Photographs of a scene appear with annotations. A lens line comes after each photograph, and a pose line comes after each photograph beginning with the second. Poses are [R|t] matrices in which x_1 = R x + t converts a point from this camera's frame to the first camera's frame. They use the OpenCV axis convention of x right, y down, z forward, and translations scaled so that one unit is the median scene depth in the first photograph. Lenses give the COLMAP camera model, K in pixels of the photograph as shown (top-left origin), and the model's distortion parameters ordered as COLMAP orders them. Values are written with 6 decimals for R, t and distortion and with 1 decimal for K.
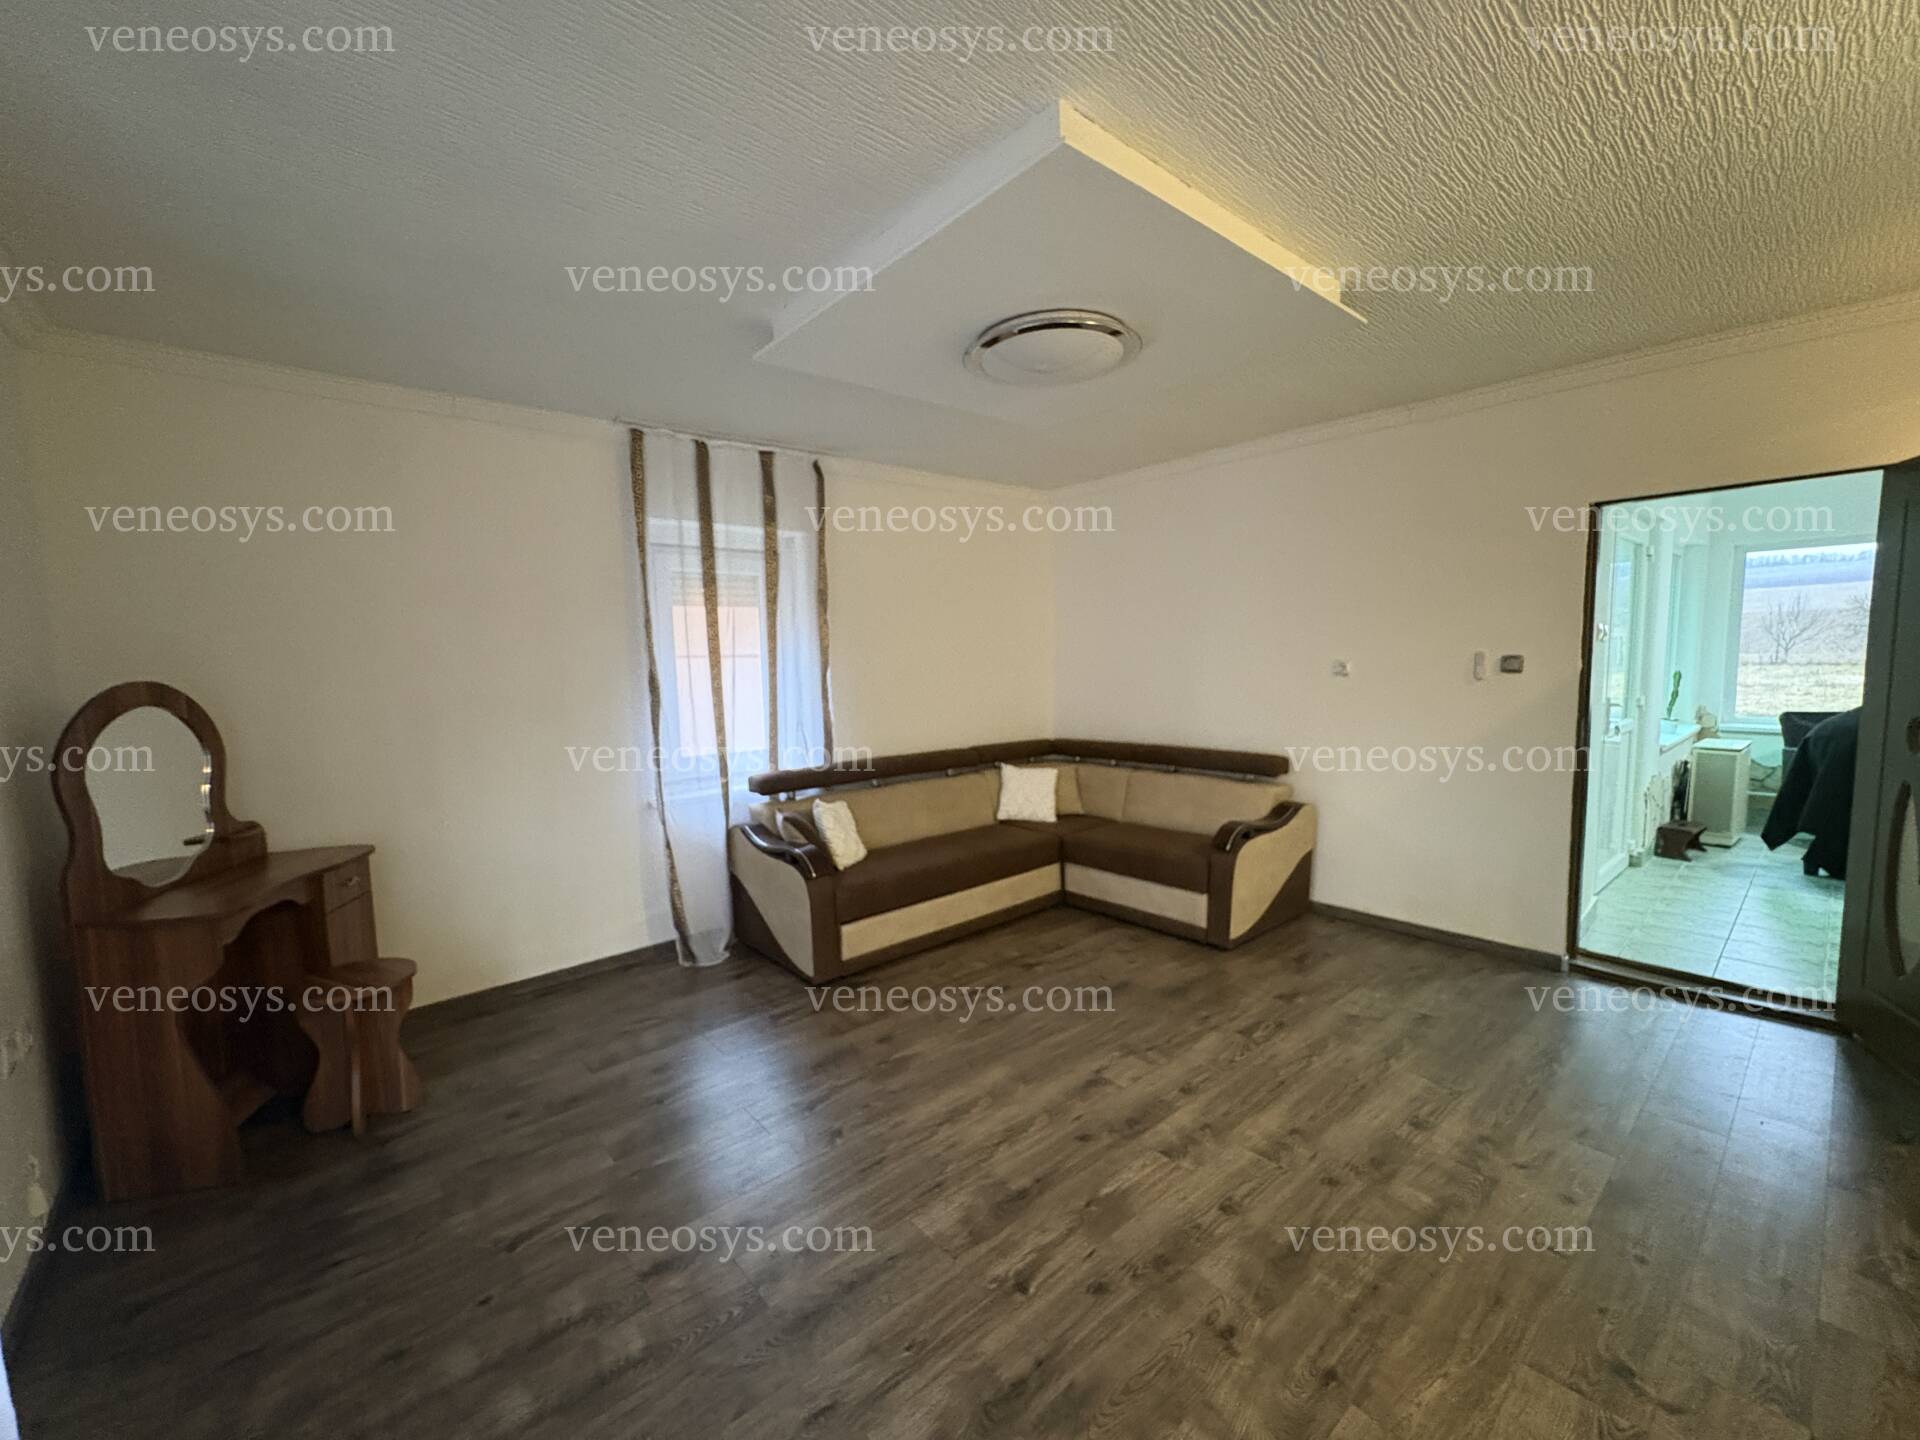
lens RADIAL K [[770.1, 0, 970.0], [0, 770.1, 719.0], [0, 0, 1]] dist [0.000039, -0.000218]
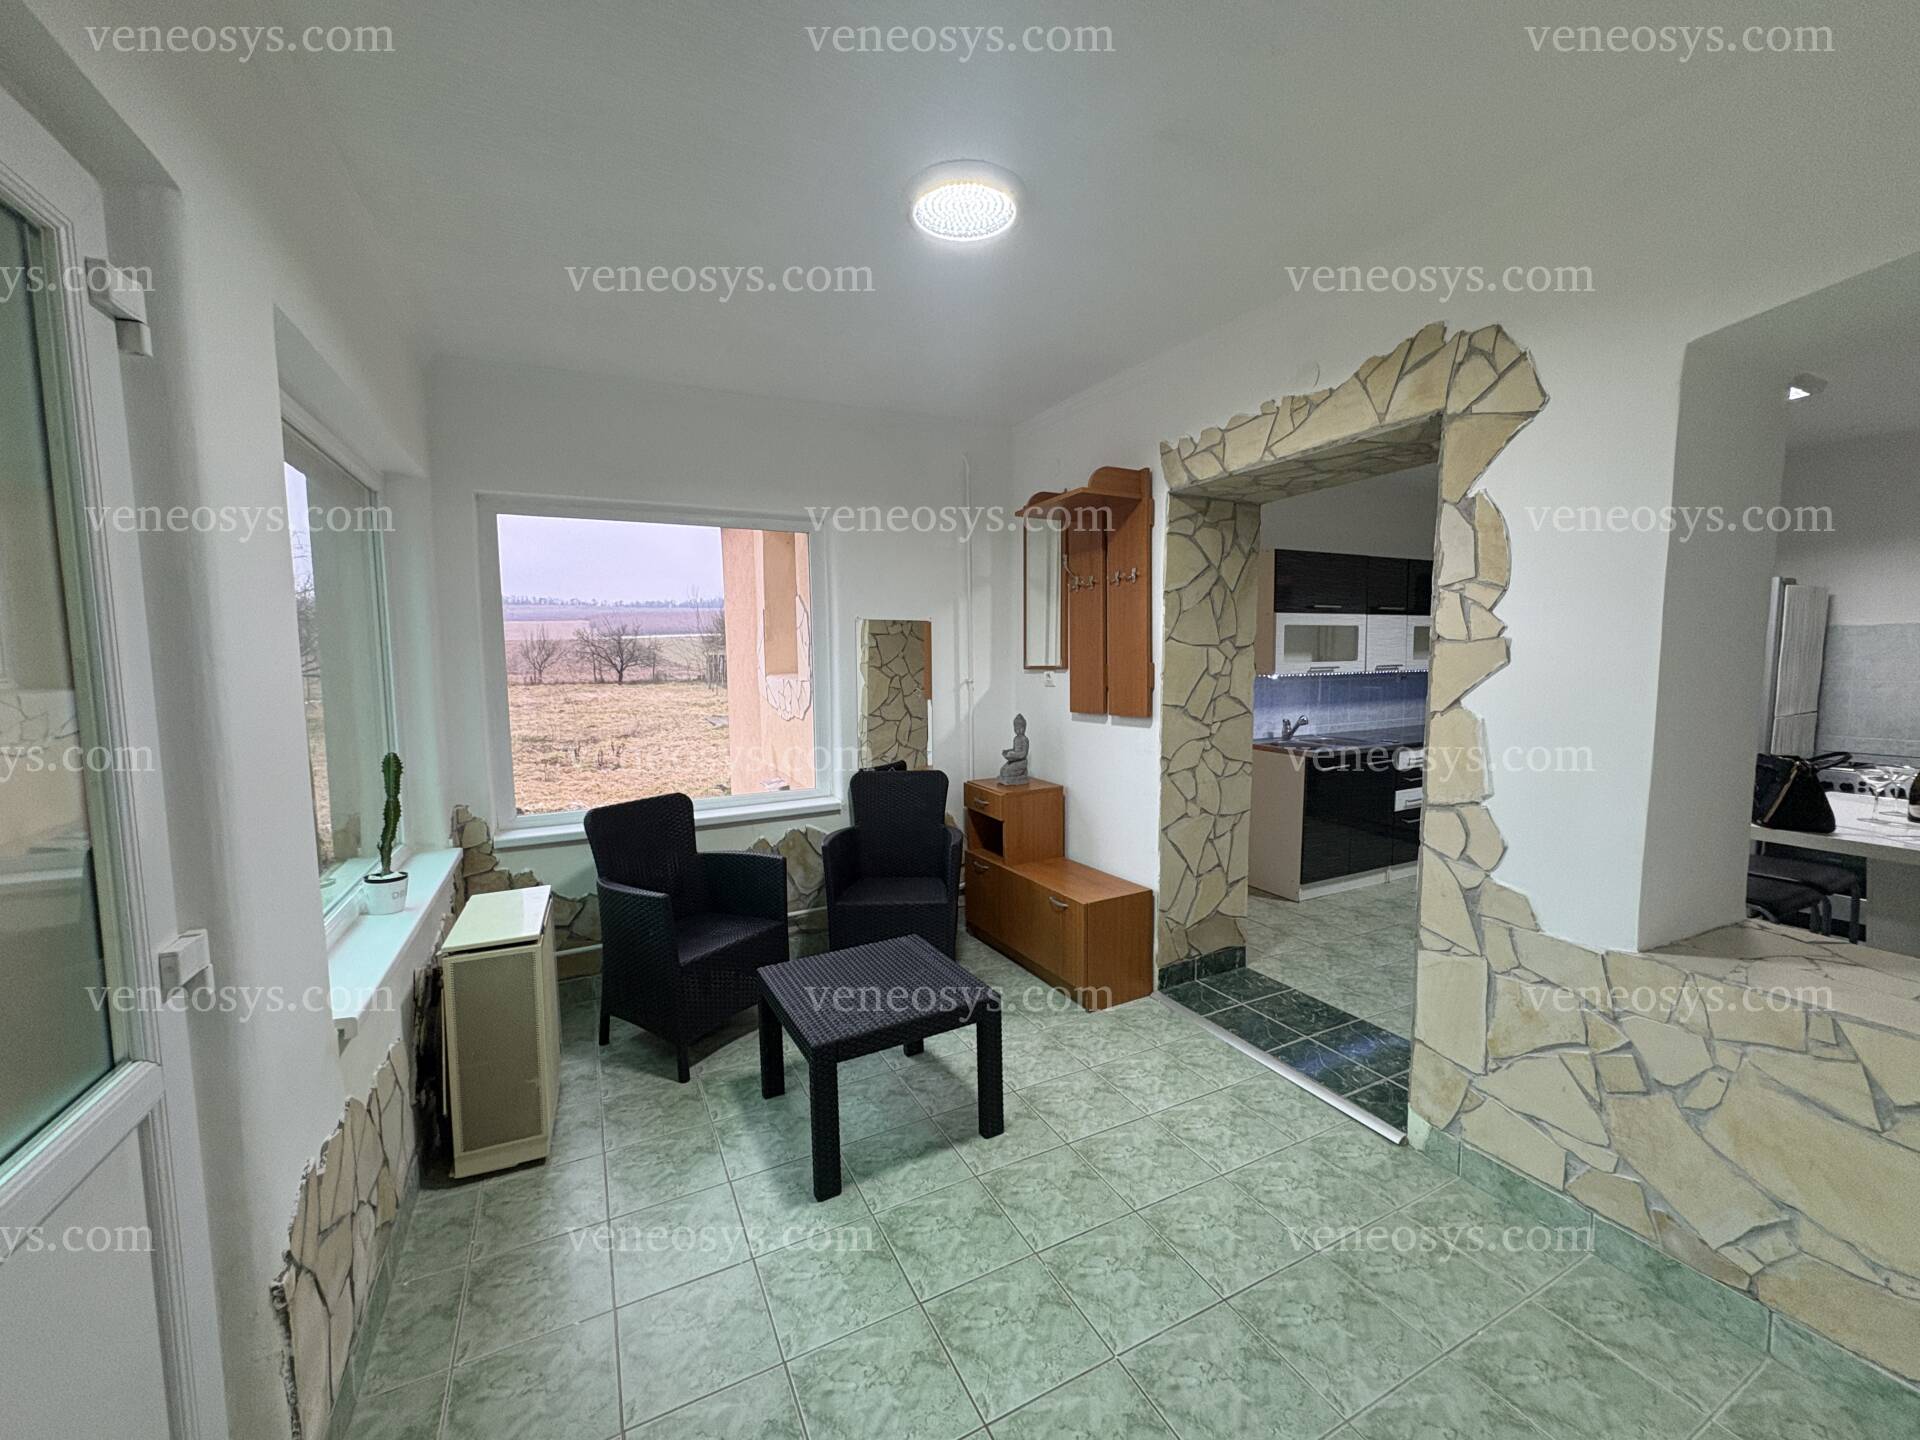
lens RADIAL K [[770.1, 0, 967.0], [0, 770.1, 720.4], [0, 0, 1]] dist [0.000039, -0.000218]
pose [[0.248422, -0.068925, 0.966197, 0.552974], [0.095328, 0.994363, 0.046424, -0.064311], [-0.963950, 0.080573, 0.253592, 0.551325]]
